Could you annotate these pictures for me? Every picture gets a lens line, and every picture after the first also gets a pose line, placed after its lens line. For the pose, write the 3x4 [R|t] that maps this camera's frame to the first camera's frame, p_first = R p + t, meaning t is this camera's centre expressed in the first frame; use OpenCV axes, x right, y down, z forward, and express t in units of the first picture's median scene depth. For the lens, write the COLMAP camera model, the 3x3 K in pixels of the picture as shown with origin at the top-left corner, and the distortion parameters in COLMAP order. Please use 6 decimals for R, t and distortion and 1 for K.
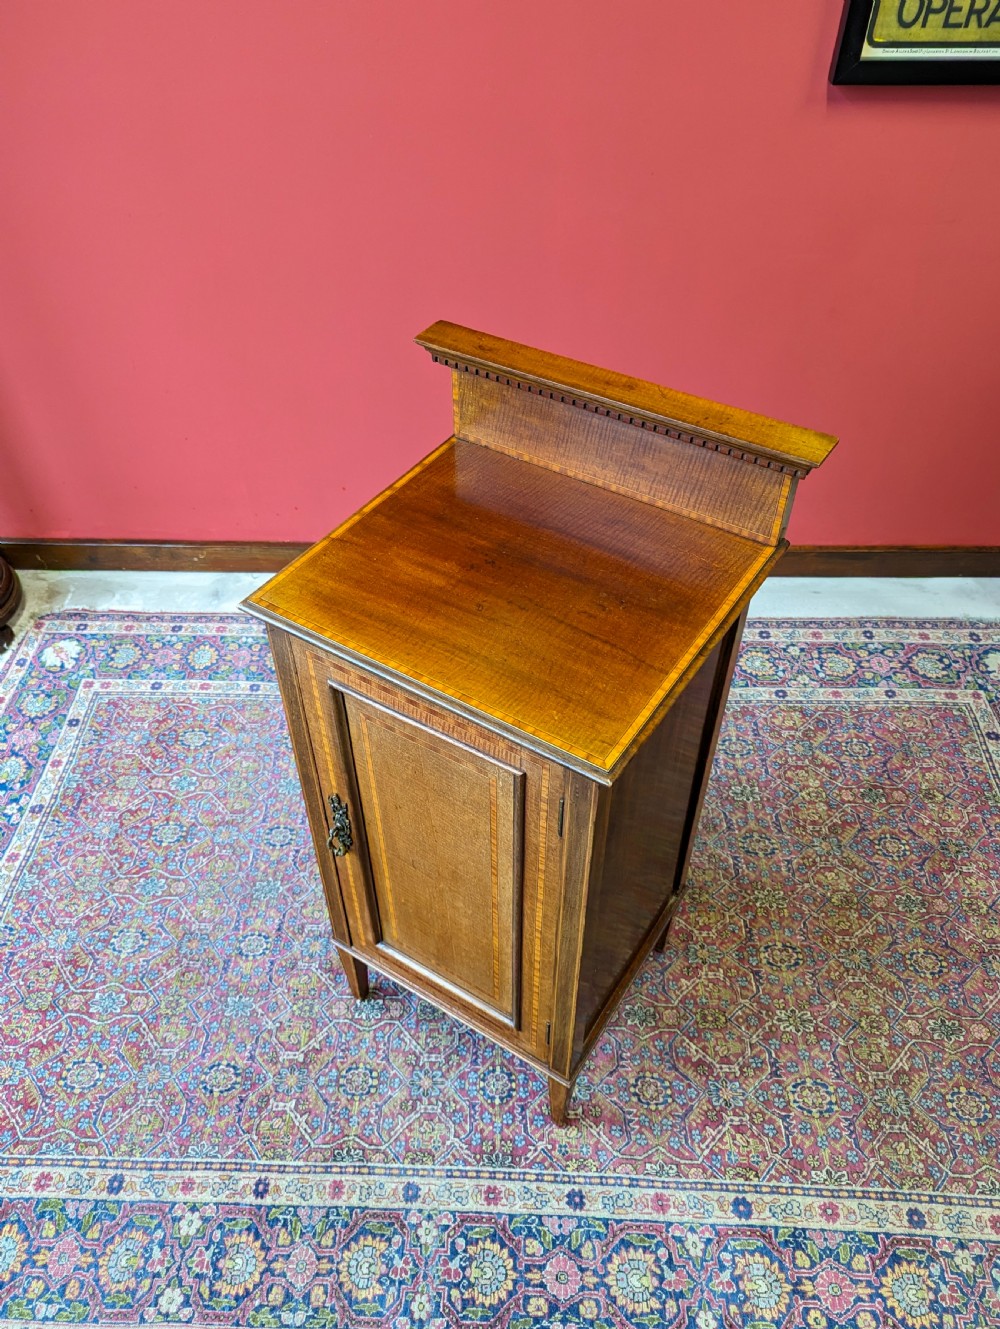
lens RADIAL K [[990.4, 0, 485.2], [0, 990.4, 692.4], [0, 0, 1]] dist [0.057312, -0.051025]
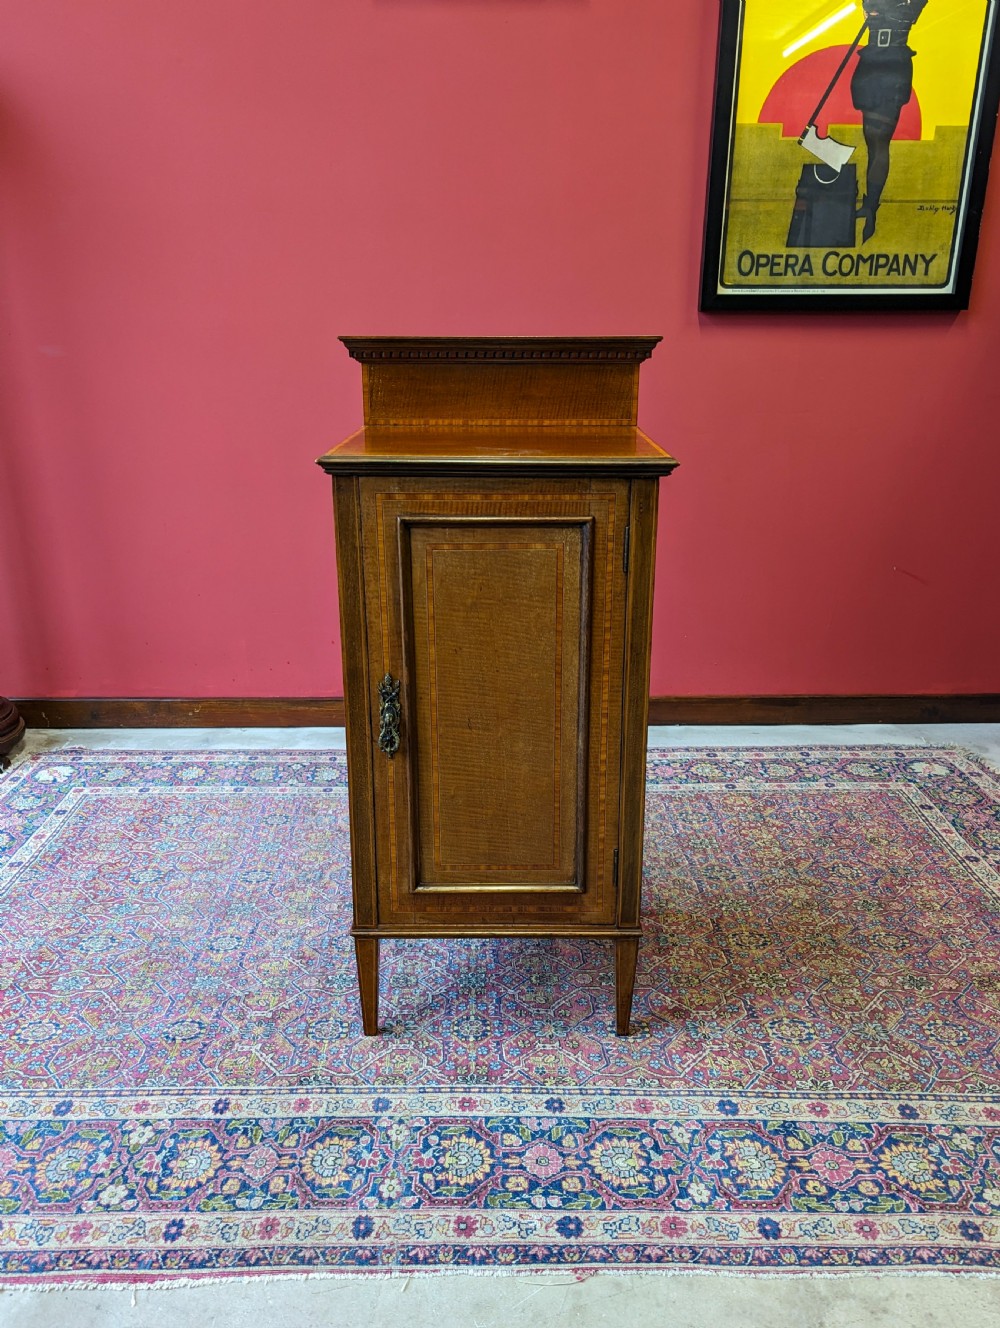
lens RADIAL K [[1024.9, 0, 498.4], [0, 1024.9, 666.1], [0, 0, 1]] dist [0.070695, -0.062774]
pose [[0.999033, -0.000728, 0.043965, -0.006335], [0.020978, 0.886621, -0.462021, 0.593401], [-0.038644, 0.462496, 0.885779, -0.064209]]
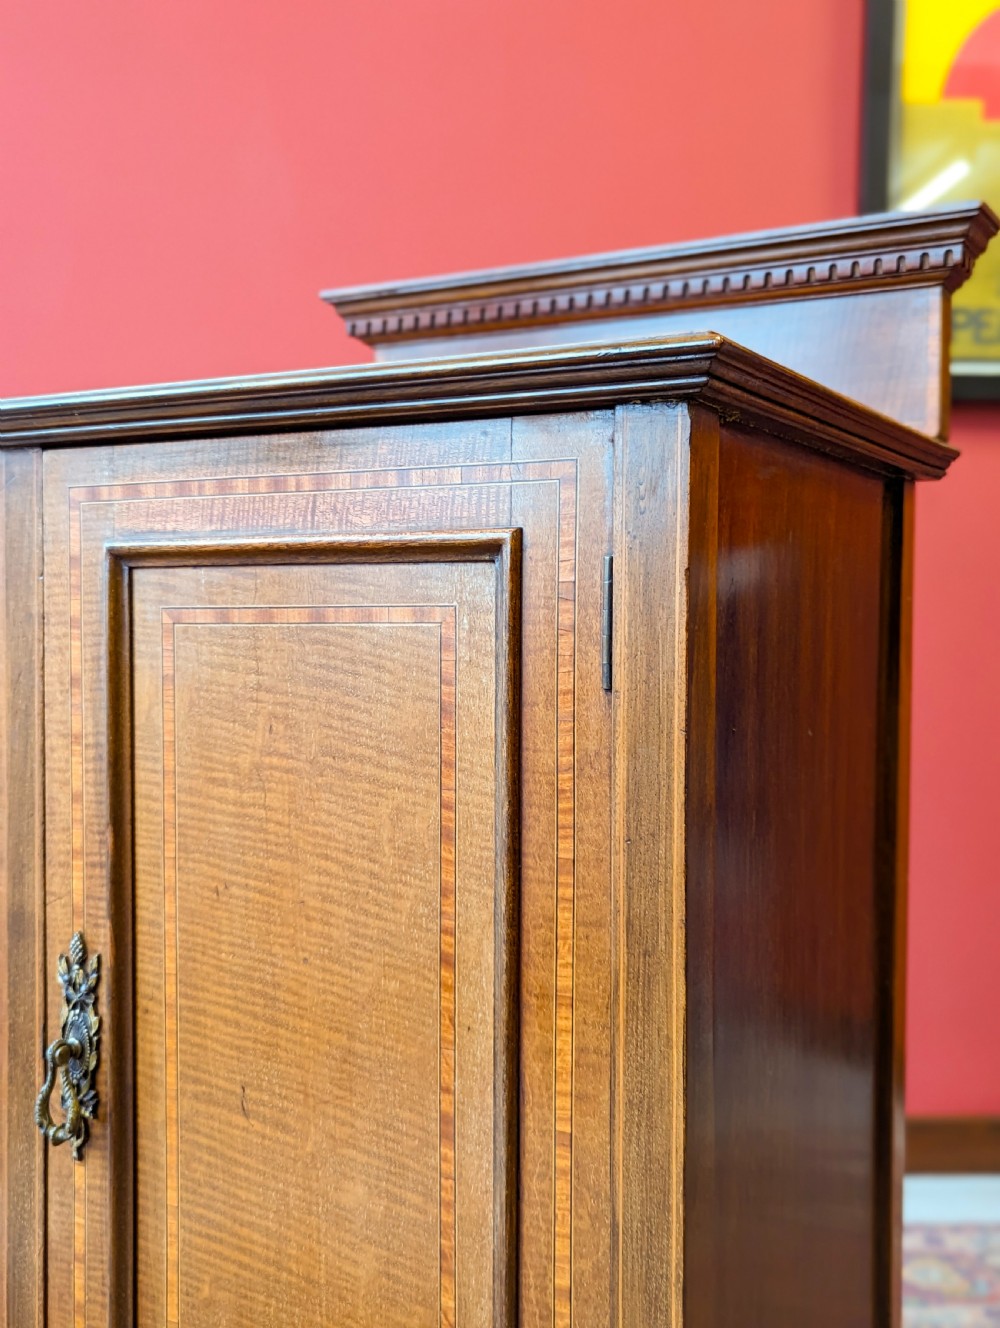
lens RADIAL K [[1422.9, 0, 505.4], [0, 1422.9, 688.3], [0, 0, 1]] dist [0.112014, -0.243027]
pose [[0.997921, 0.015753, 0.062498, -0.004324], [0.031313, 0.729055, -0.683738, 0.393536], [-0.056335, 0.684273, 0.727046, 0.391511]]
